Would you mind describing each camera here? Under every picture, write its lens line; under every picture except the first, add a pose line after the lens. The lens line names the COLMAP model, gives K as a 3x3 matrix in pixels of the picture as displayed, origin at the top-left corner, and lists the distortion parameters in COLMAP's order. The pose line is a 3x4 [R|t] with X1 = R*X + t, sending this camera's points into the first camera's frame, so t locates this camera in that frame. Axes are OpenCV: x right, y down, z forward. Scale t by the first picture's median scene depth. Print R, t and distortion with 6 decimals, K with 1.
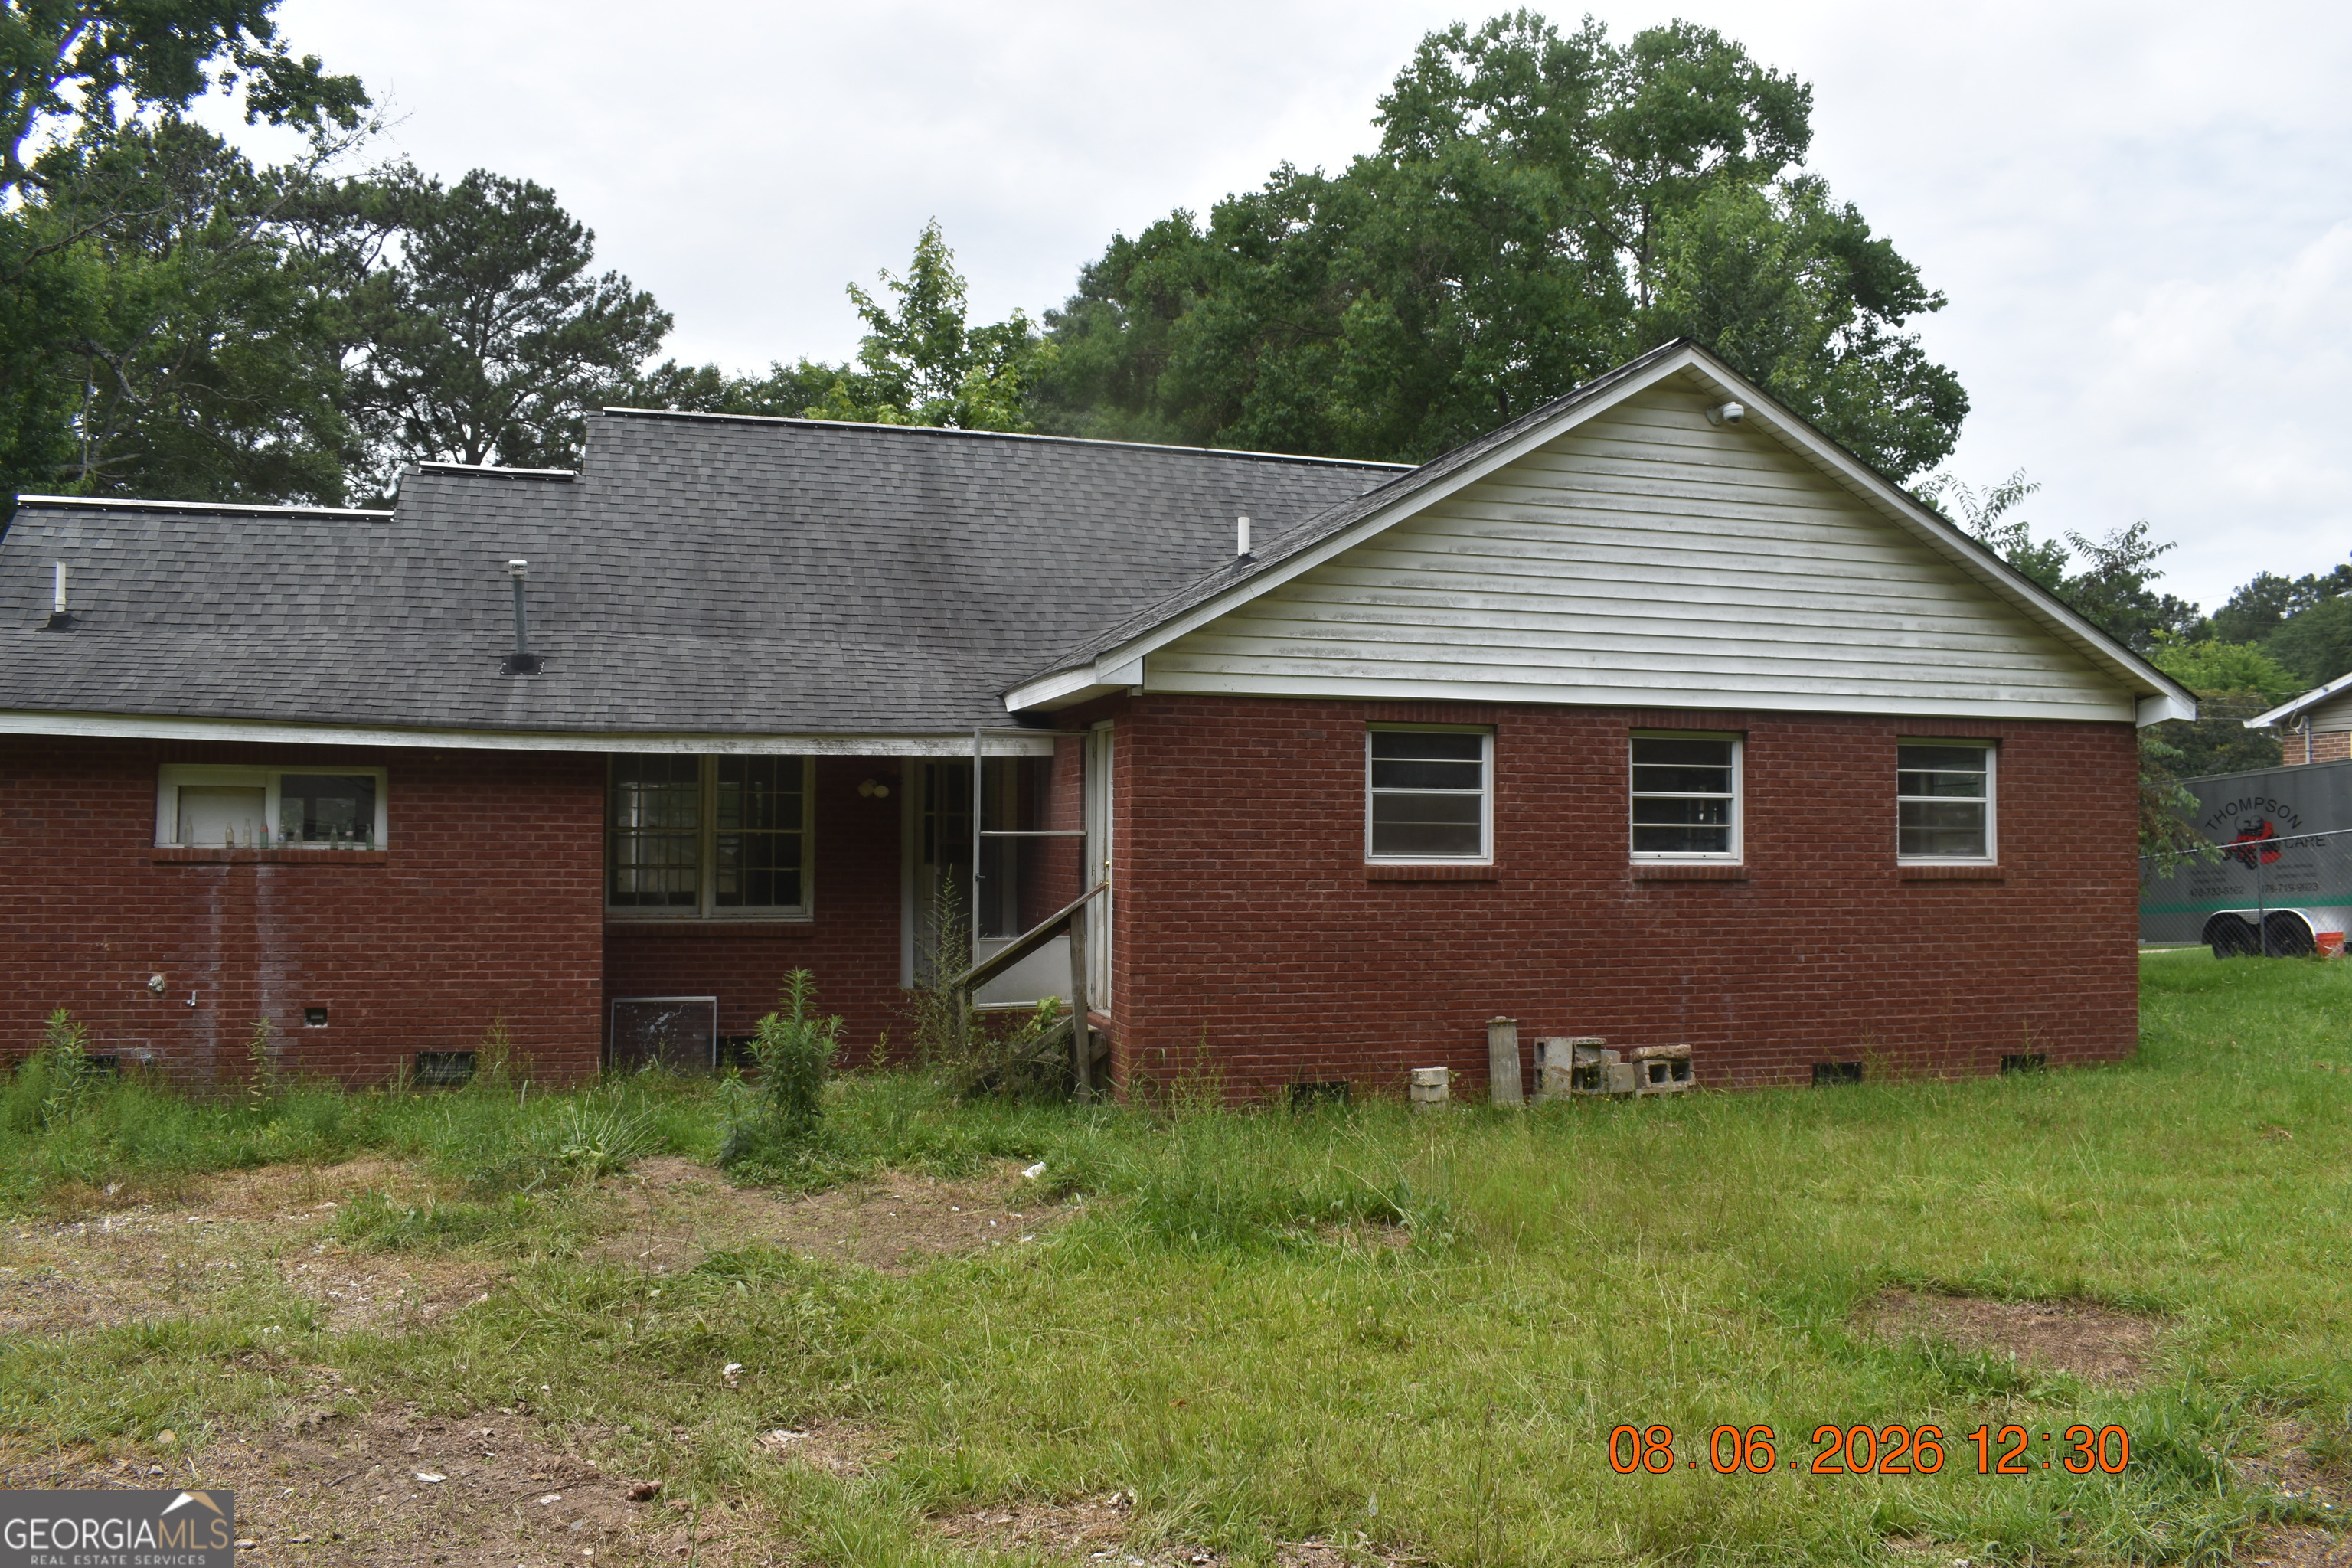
lens RADIAL K [[1846.3, 0, 1169.8], [0, 1846.3, 785.8], [0, 0, 1]] dist [-0.092015, 0.013102]
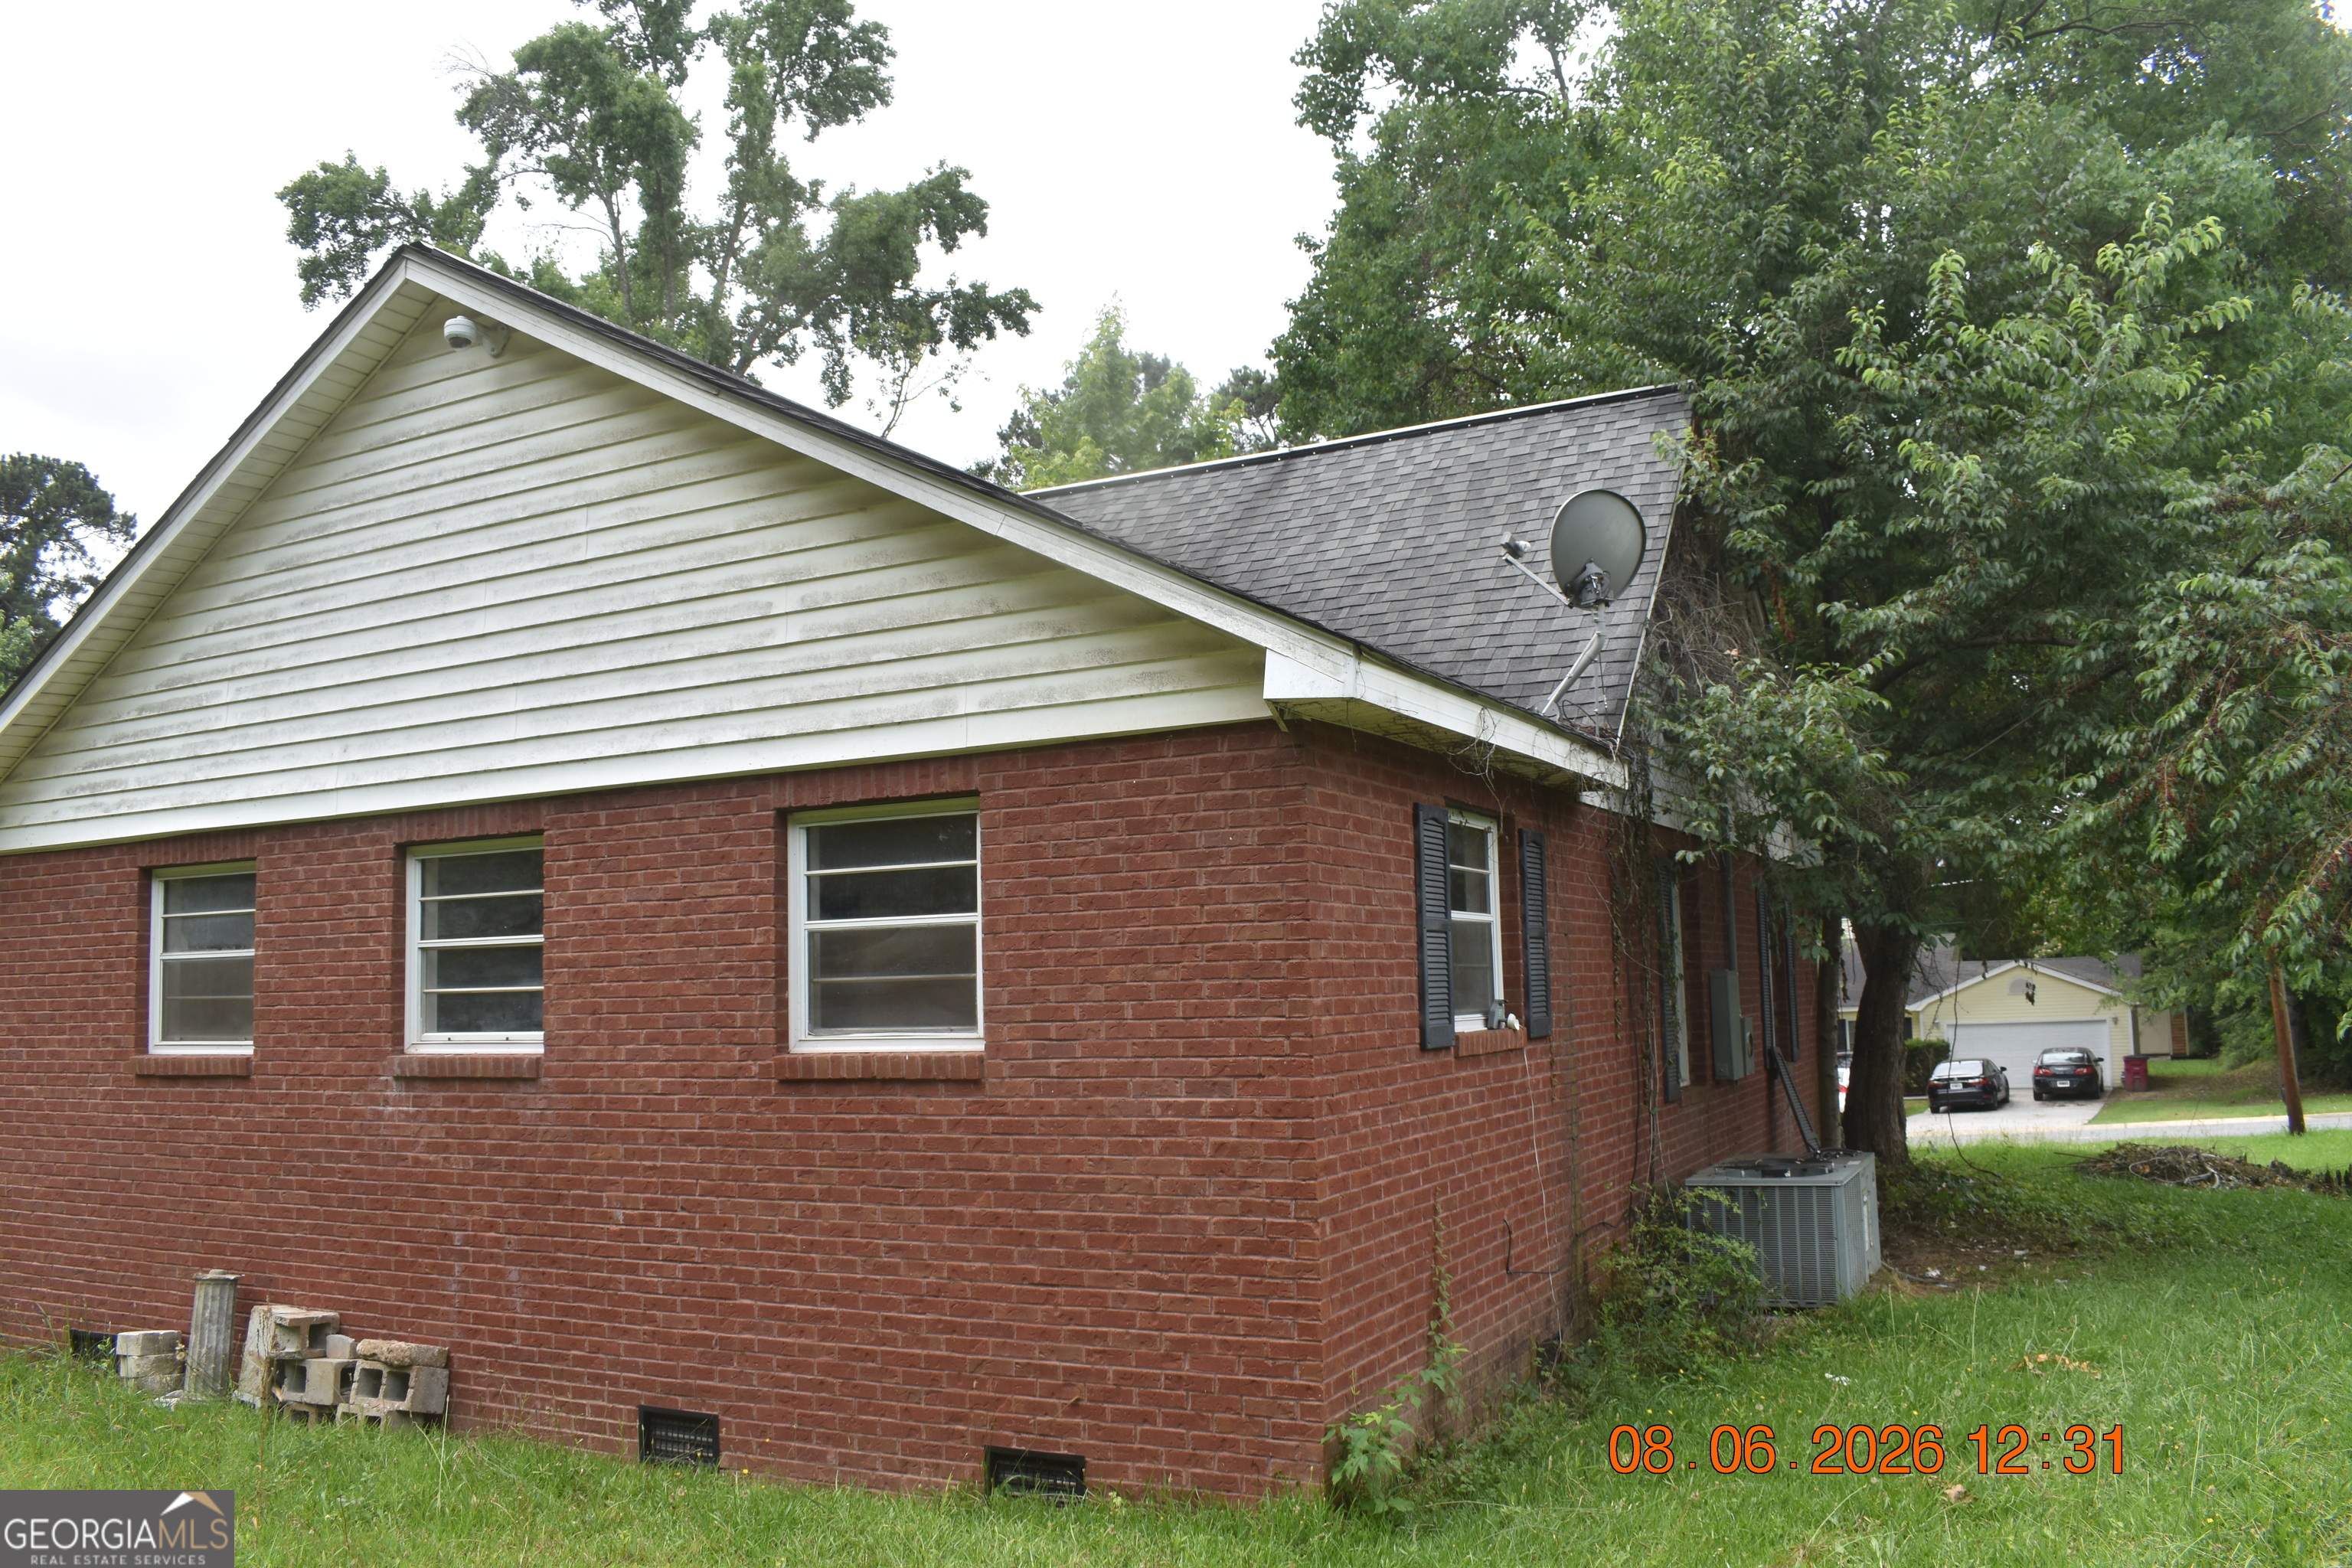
lens RADIAL K [[1846.3, 0, 1173.4], [0, 1846.3, 797.2], [0, 0, 1]] dist [-0.092015, 0.013102]
pose [[0.723840, -0.098809, -0.682856, 0.895321], [0.055884, 0.994837, -0.084714, 0.022227], [0.687701, 0.023158, 0.725625, 0.716331]]
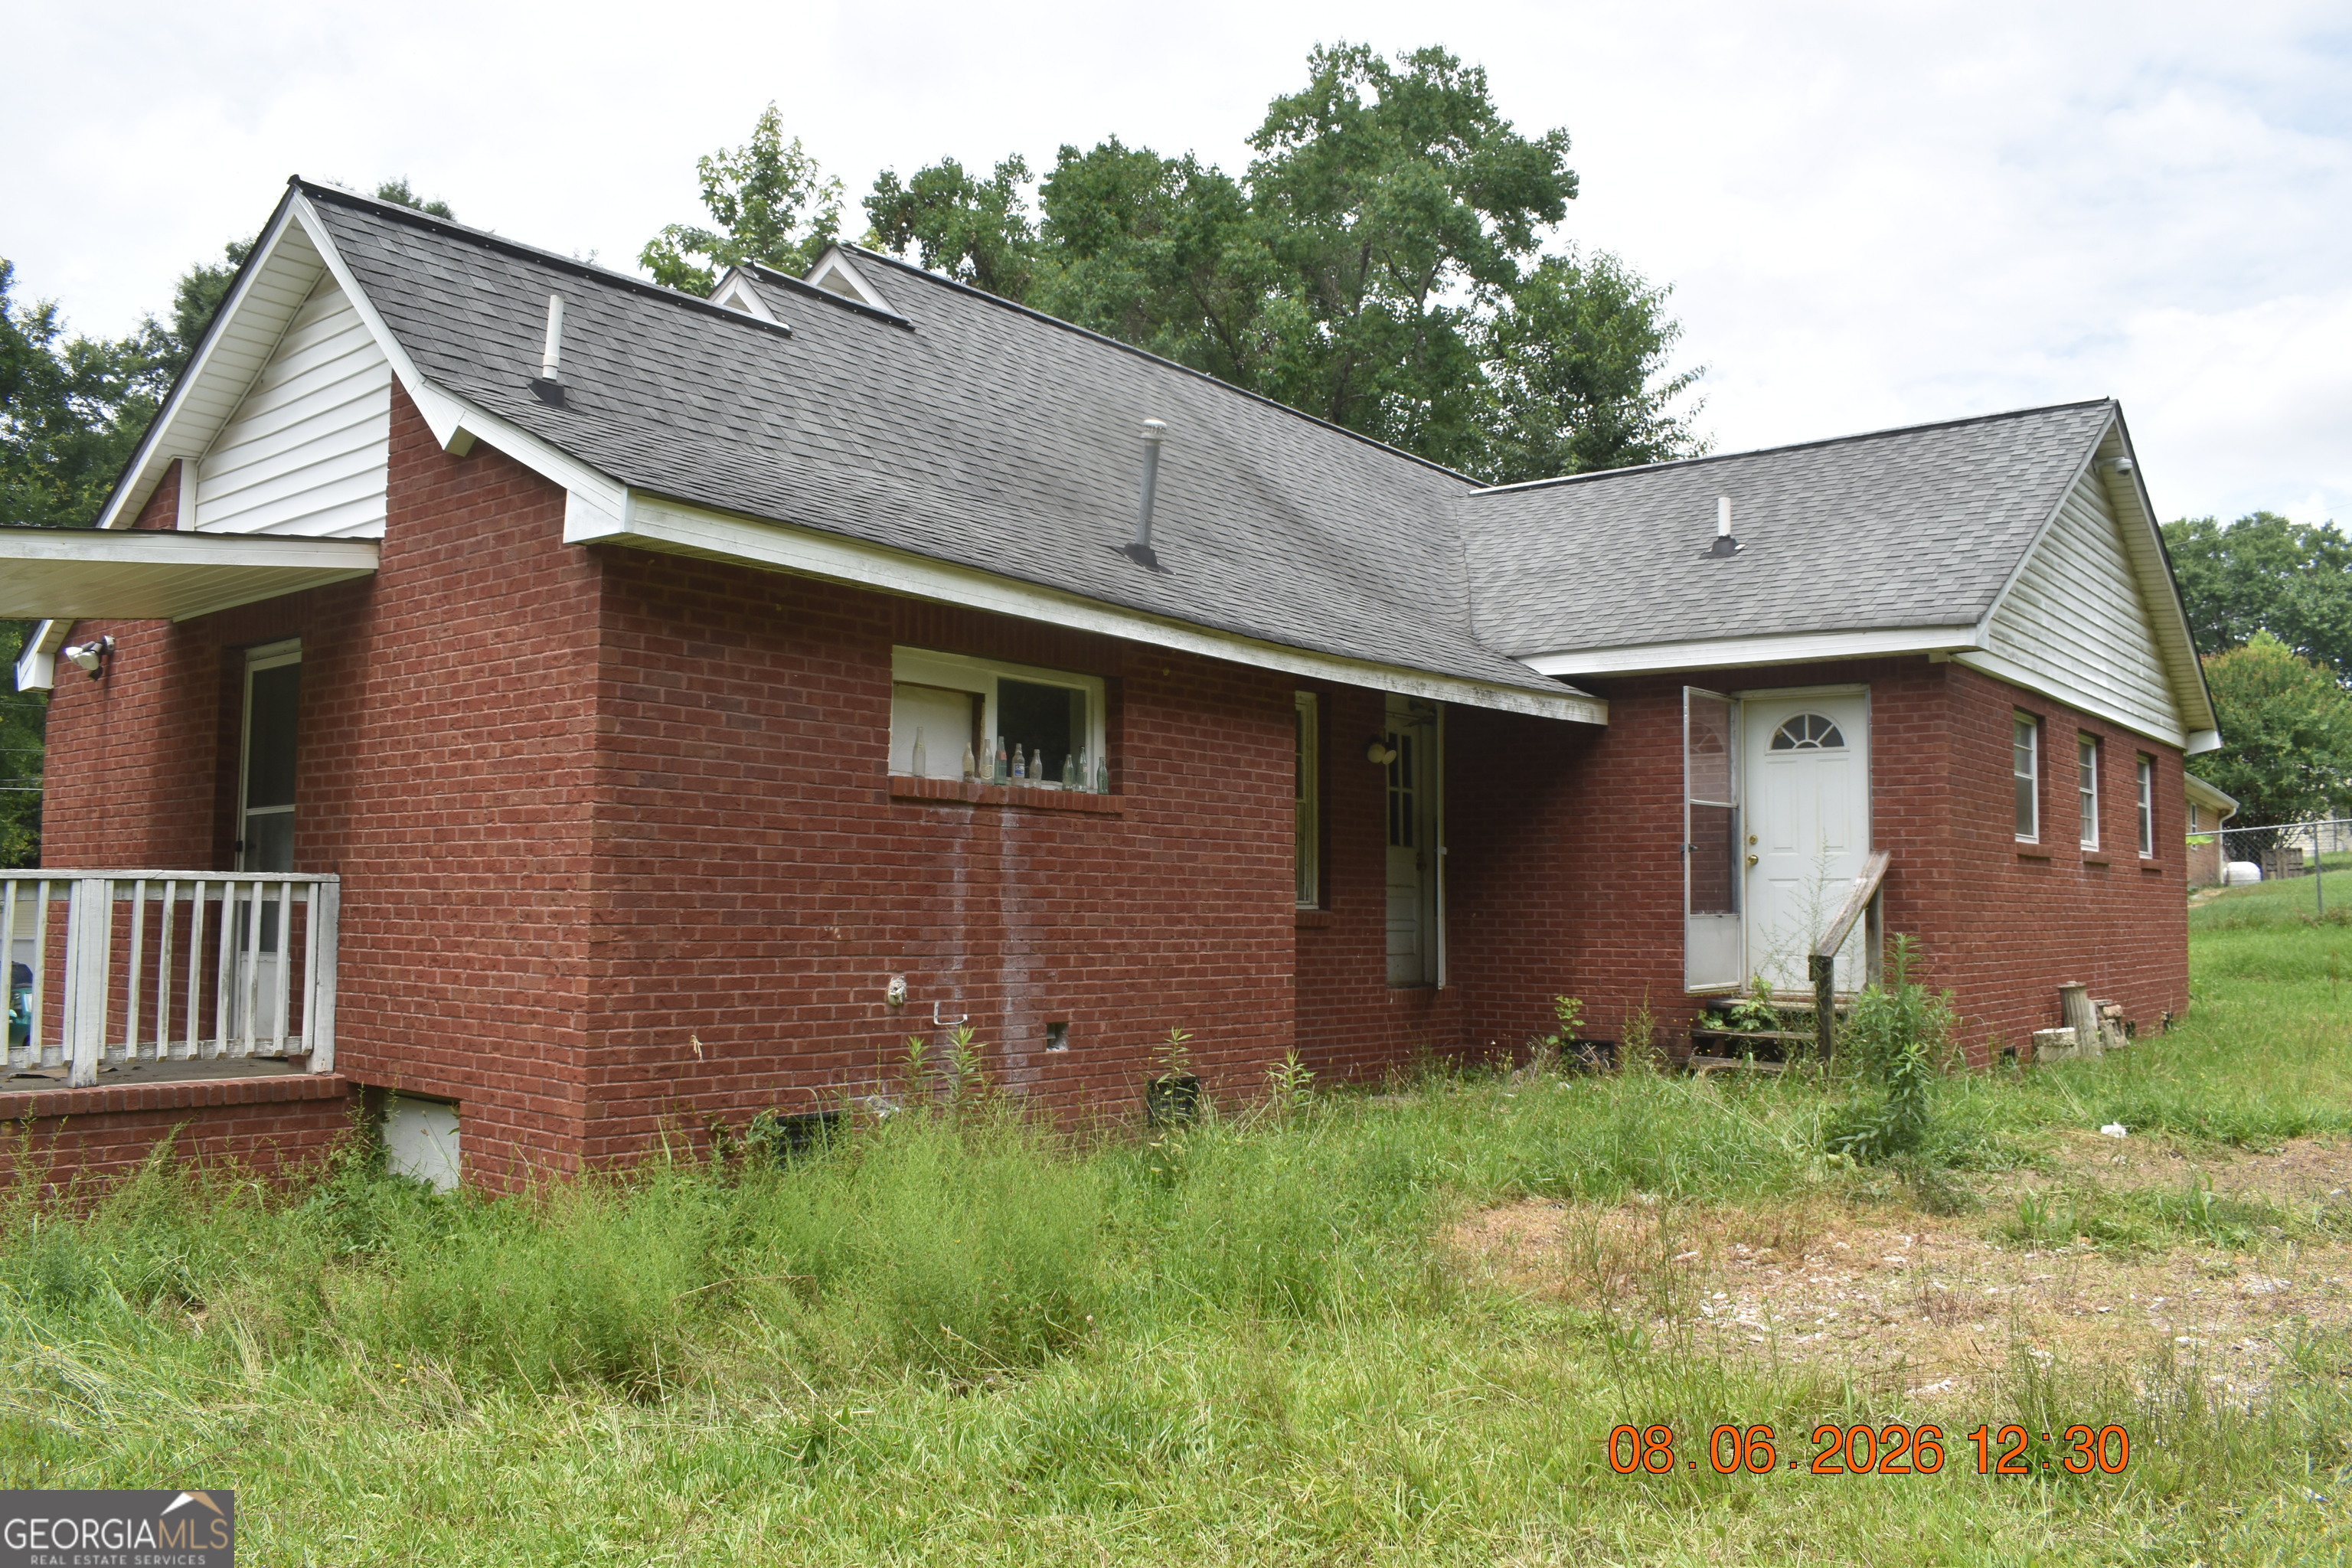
lens RADIAL K [[1846.3, 0, 1175.7], [0, 1846.3, 779.2], [0, 0, 1]] dist [-0.092015, 0.013102]
pose [[0.818241, 0.042899, 0.573273, -0.827790], [-0.022914, 0.998853, -0.042041, 0.058909], [-0.574419, 0.021264, 0.818285, 0.401468]]
